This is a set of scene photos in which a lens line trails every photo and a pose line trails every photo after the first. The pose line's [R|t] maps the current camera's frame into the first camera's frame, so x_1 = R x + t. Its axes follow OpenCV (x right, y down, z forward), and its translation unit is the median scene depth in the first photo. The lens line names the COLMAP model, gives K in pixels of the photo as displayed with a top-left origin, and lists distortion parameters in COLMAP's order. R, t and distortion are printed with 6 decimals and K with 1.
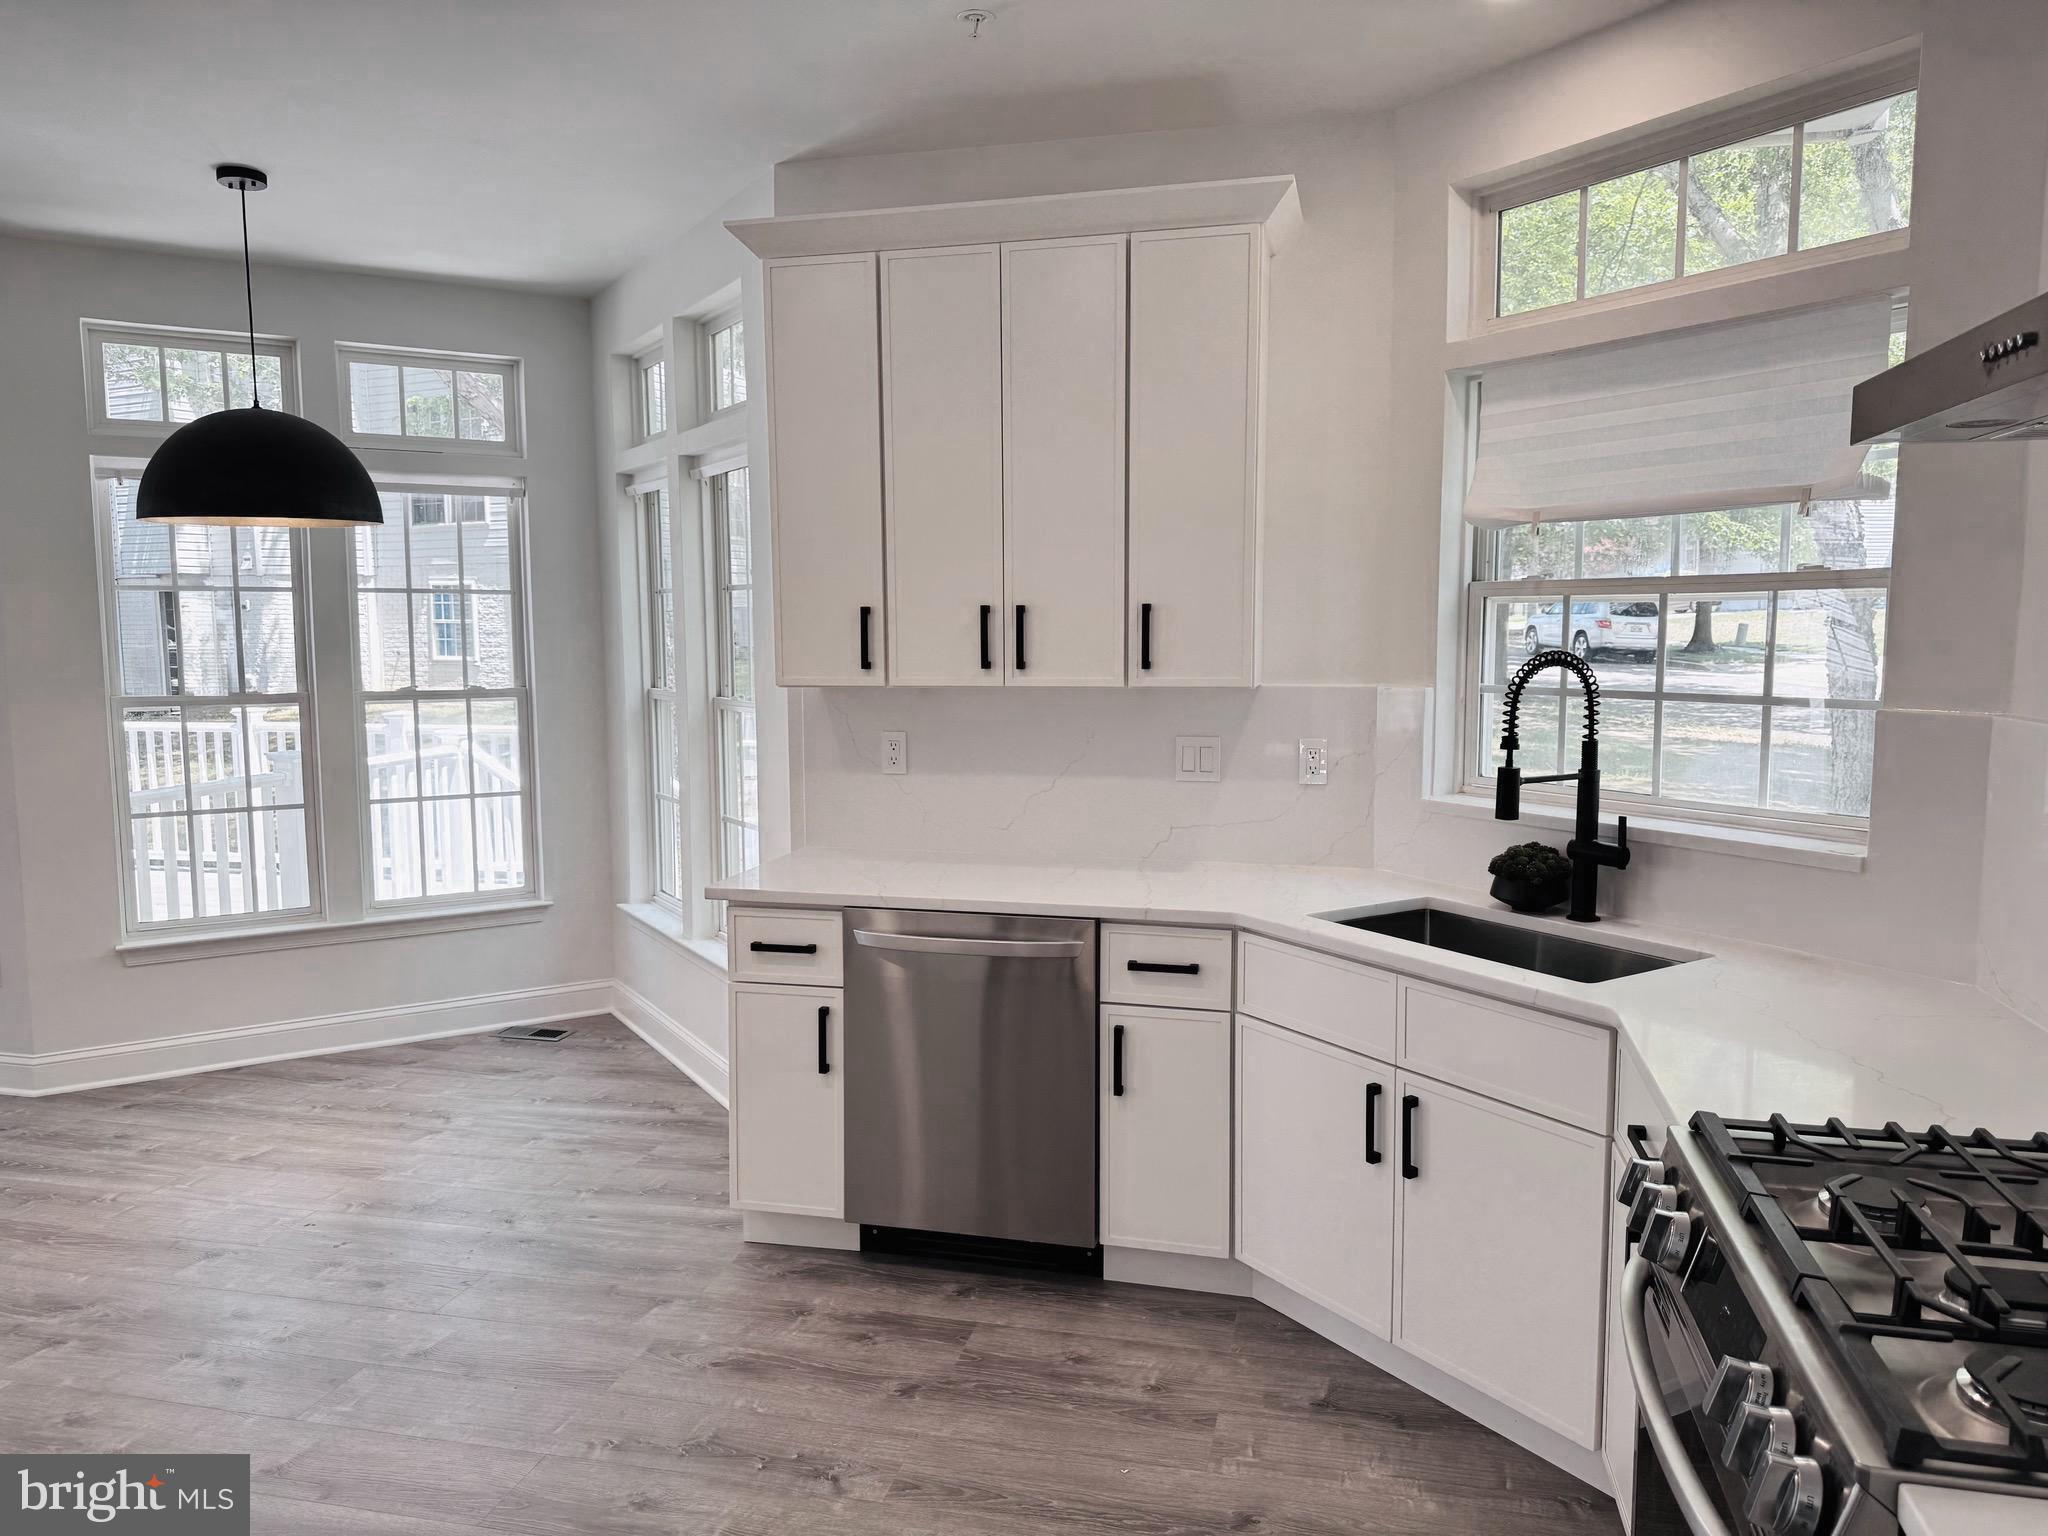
lens RADIAL K [[1449.8, 0, 1020.5], [0, 1449.8, 775.7], [0, 0, 1]] dist [0.052688, -0.062628]
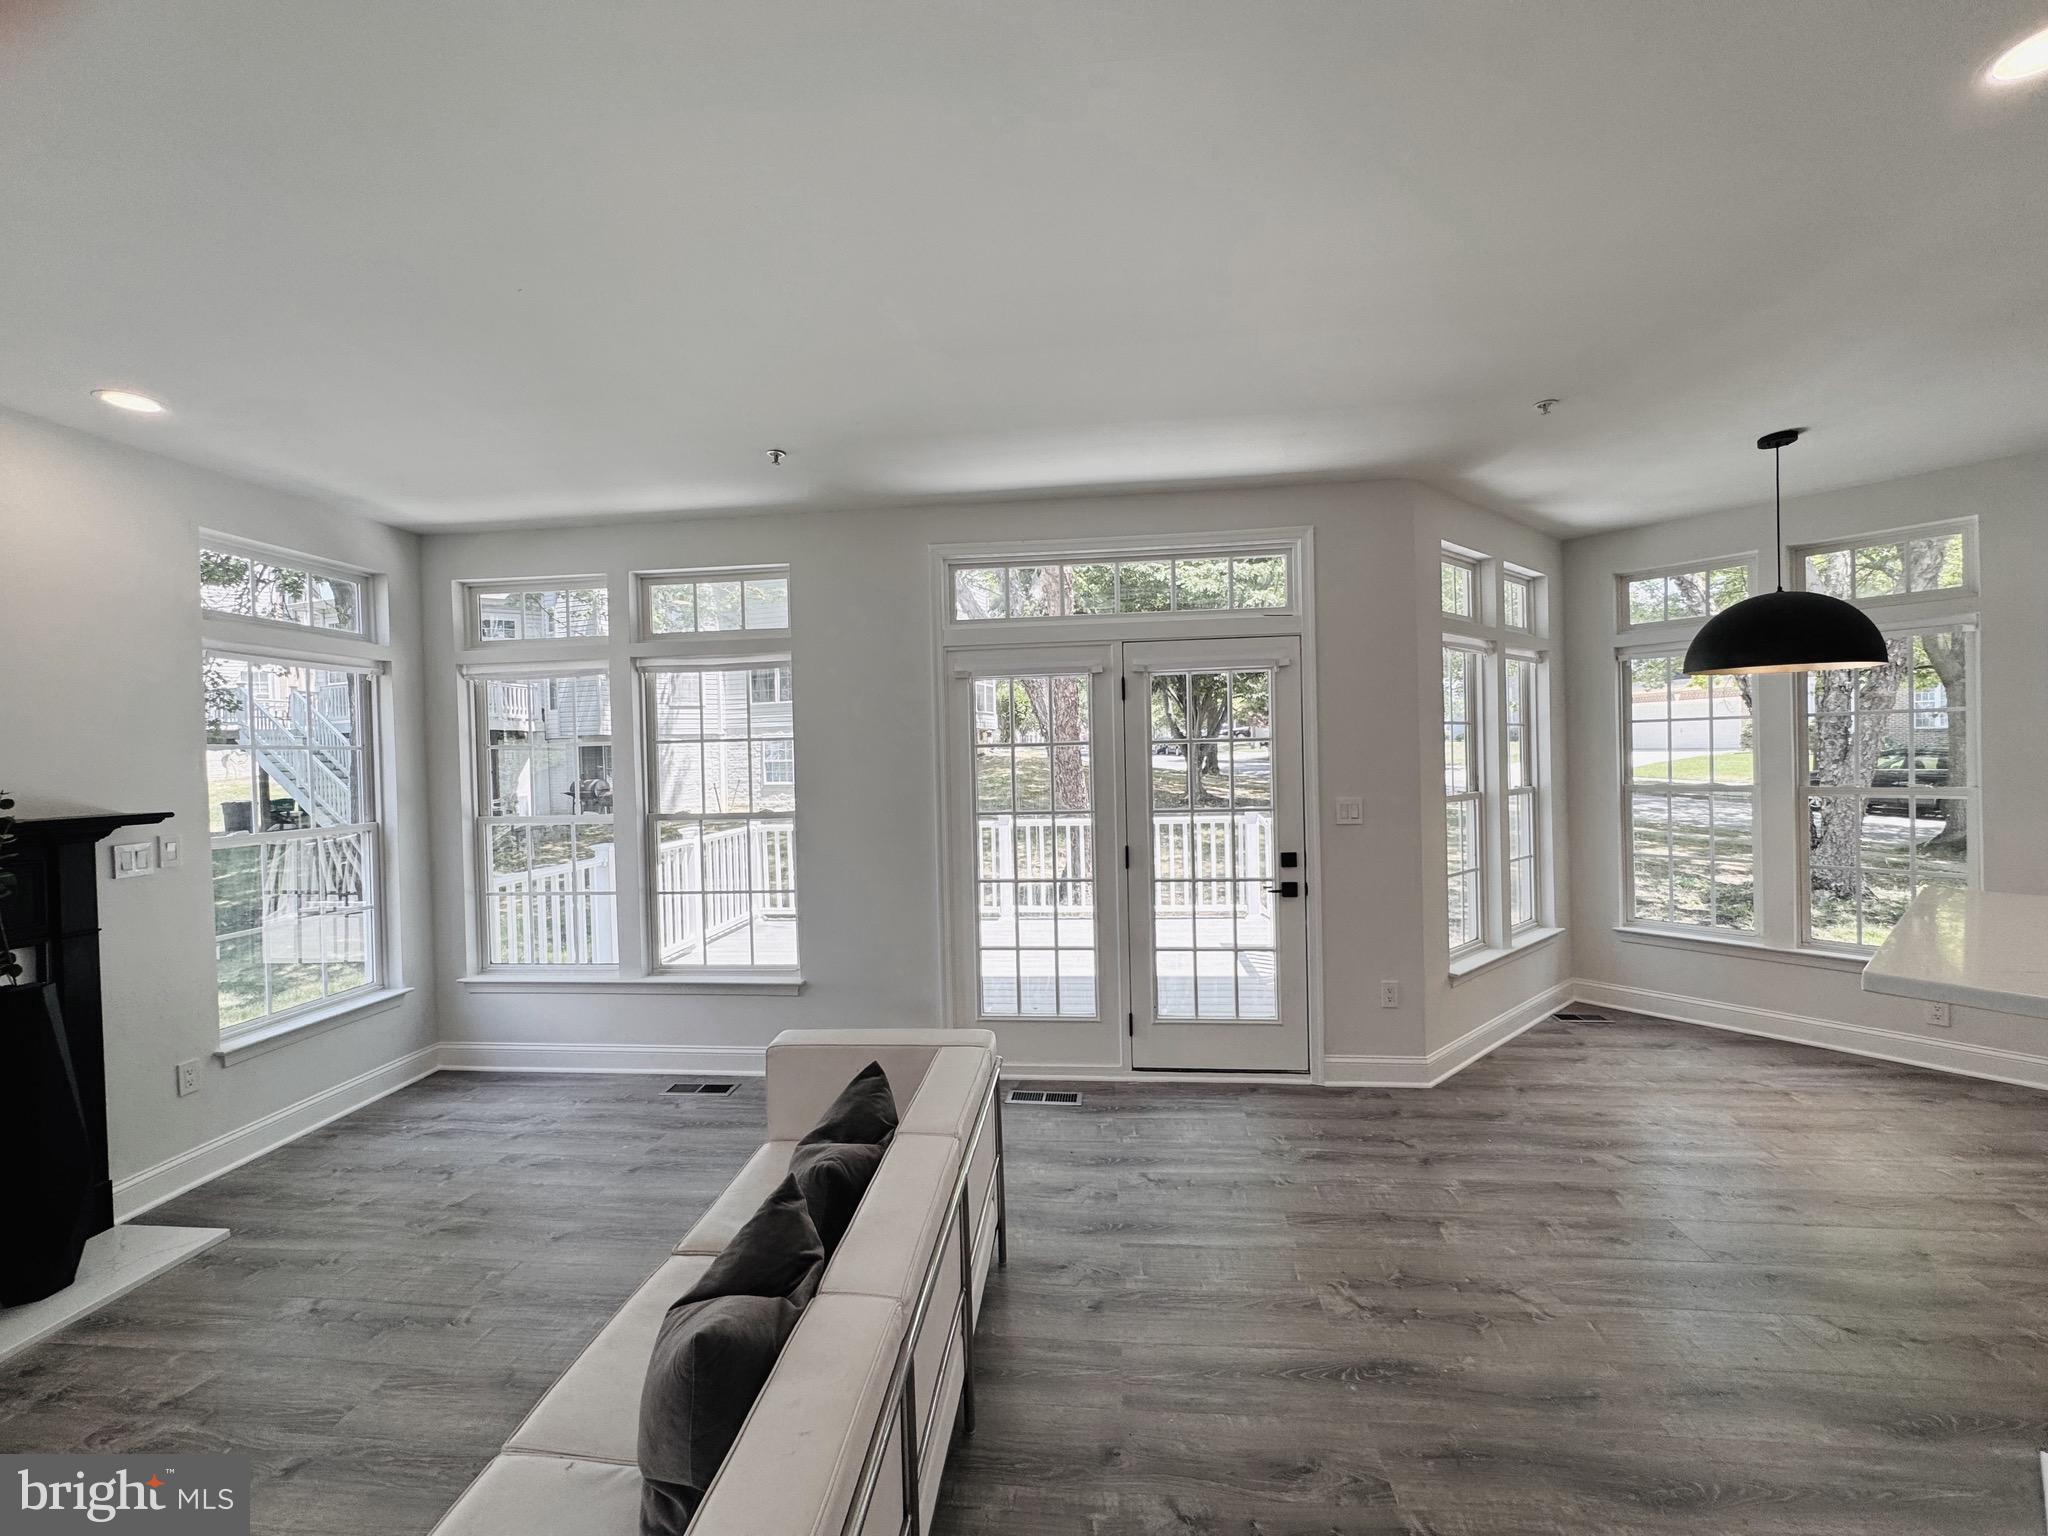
lens RADIAL K [[817.4, 0, 1022.7], [0, 817.4, 763.7], [0, 0, 1]] dist [-0.004095, 0.000605]
pose [[0.990556, -0.018997, 0.135788, -1.573256], [0.032246, 0.994854, -0.096048, -0.031096], [-0.133264, 0.099520, 0.986071, 0.359782]]
